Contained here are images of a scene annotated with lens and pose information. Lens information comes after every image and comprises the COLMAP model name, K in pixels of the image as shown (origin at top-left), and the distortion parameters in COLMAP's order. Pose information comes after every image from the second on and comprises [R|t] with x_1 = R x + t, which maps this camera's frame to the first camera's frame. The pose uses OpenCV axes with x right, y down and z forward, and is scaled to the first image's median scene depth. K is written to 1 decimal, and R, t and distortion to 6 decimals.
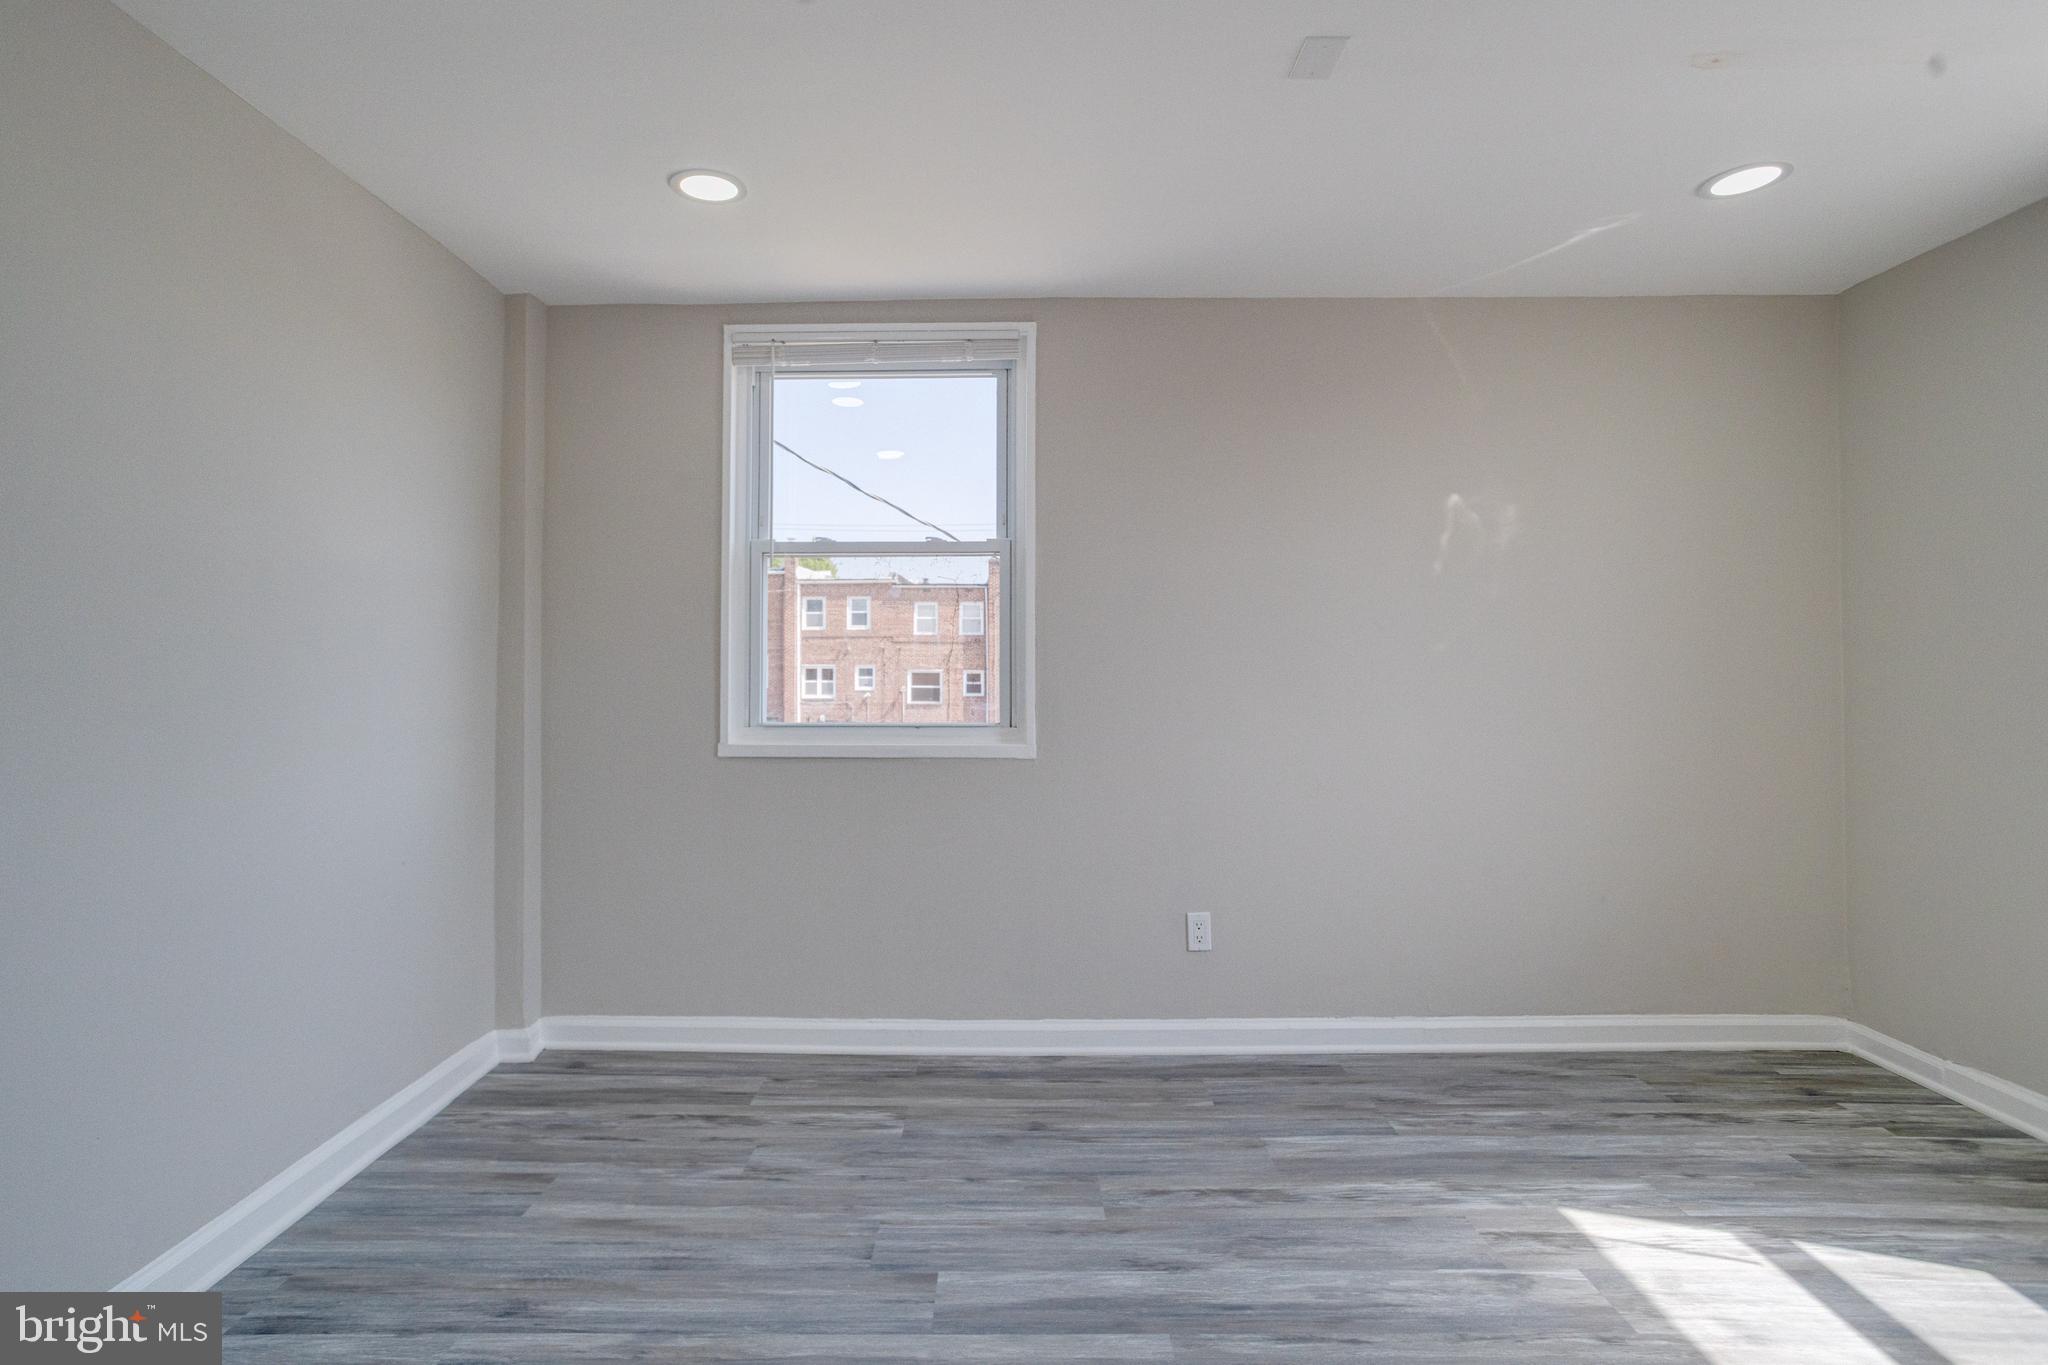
lens RADIAL K [[1006.1, 0, 1026.9], [0, 1006.1, 660.7], [0, 0, 1]] dist [-0.044937, 0.034760]
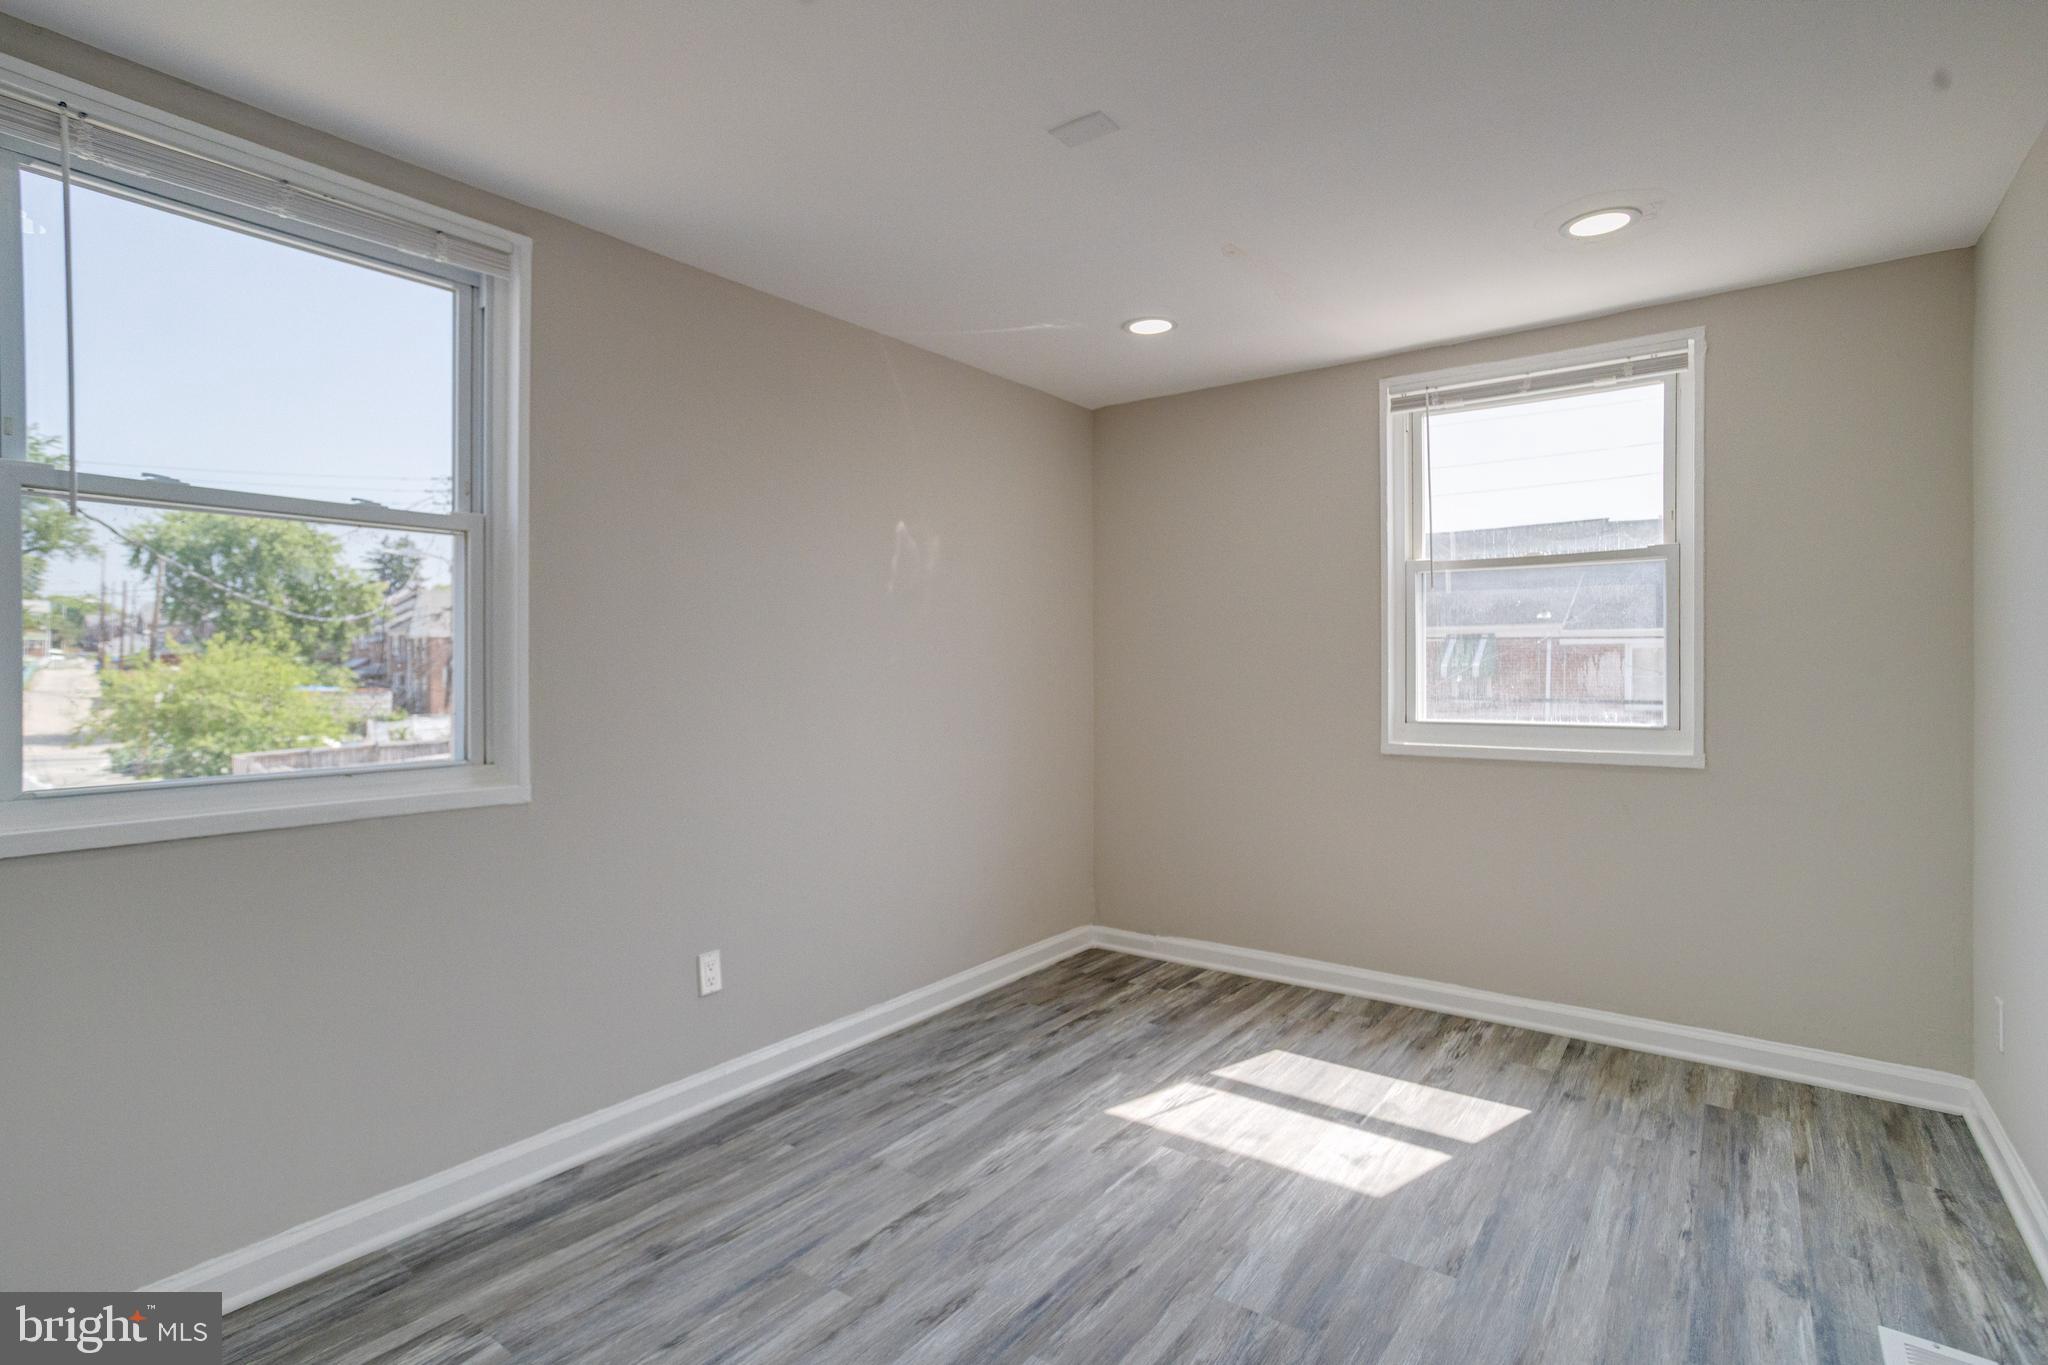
lens RADIAL K [[1006.1, 0, 980.3], [0, 1006.1, 679.0], [0, 0, 1]] dist [-0.044937, 0.034760]
pose [[0.607669, -0.010604, 0.794120, -0.470604], [-0.002481, 0.999881, 0.015250, -0.012449], [-0.794187, -0.011237, 0.607570, 0.306801]]
